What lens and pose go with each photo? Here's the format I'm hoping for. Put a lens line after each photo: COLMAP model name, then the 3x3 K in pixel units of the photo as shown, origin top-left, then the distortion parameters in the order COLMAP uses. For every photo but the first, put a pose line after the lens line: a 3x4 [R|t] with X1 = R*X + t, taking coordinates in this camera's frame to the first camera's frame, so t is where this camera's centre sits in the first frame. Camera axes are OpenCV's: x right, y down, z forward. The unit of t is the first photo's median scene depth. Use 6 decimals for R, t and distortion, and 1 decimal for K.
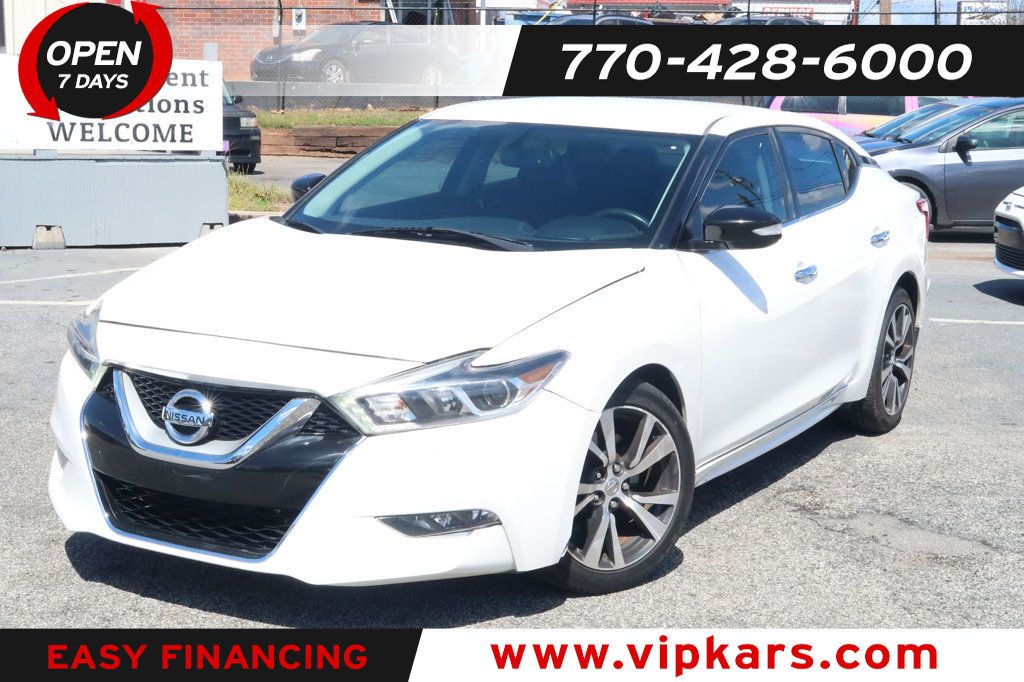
lens RADIAL K [[1652.6, 0, 512.0], [0, 1652.6, 341.0], [0, 0, 1]] dist [0.010624, 0.040436]
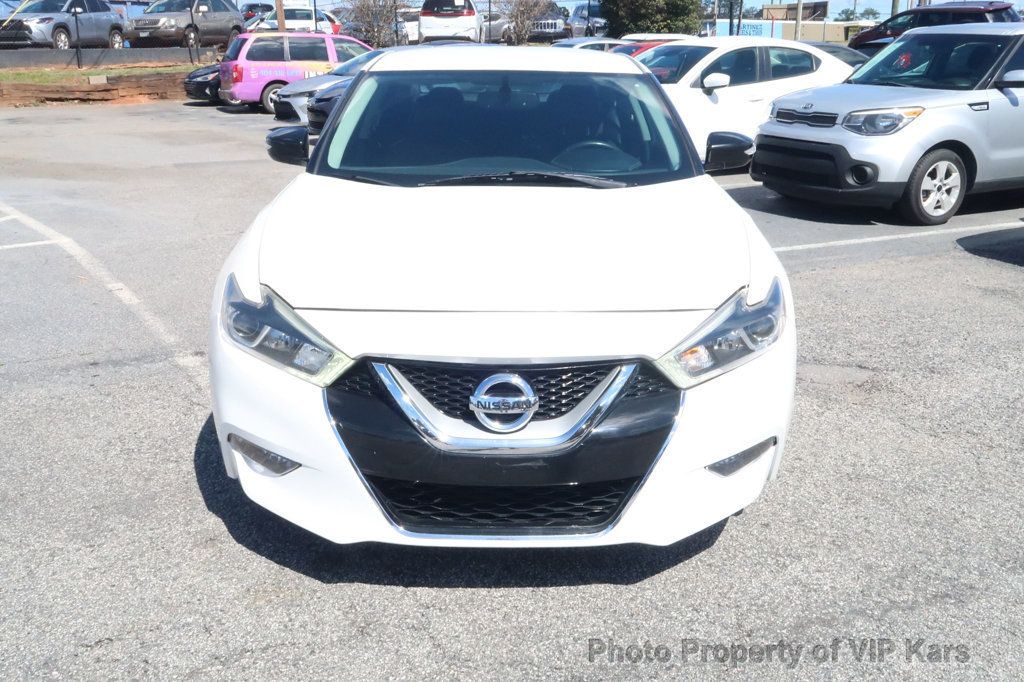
lens RADIAL K [[1025.0, 0, 511.9], [0, 1025.0, 323.0], [0, 0, 1]] dist [-0.001672, -0.004264]
pose [[0.876247, -0.153336, 0.456814, -0.411877], [0.100523, 0.985329, 0.137918, -0.071217], [-0.471260, -0.074930, 0.878806, 0.454023]]
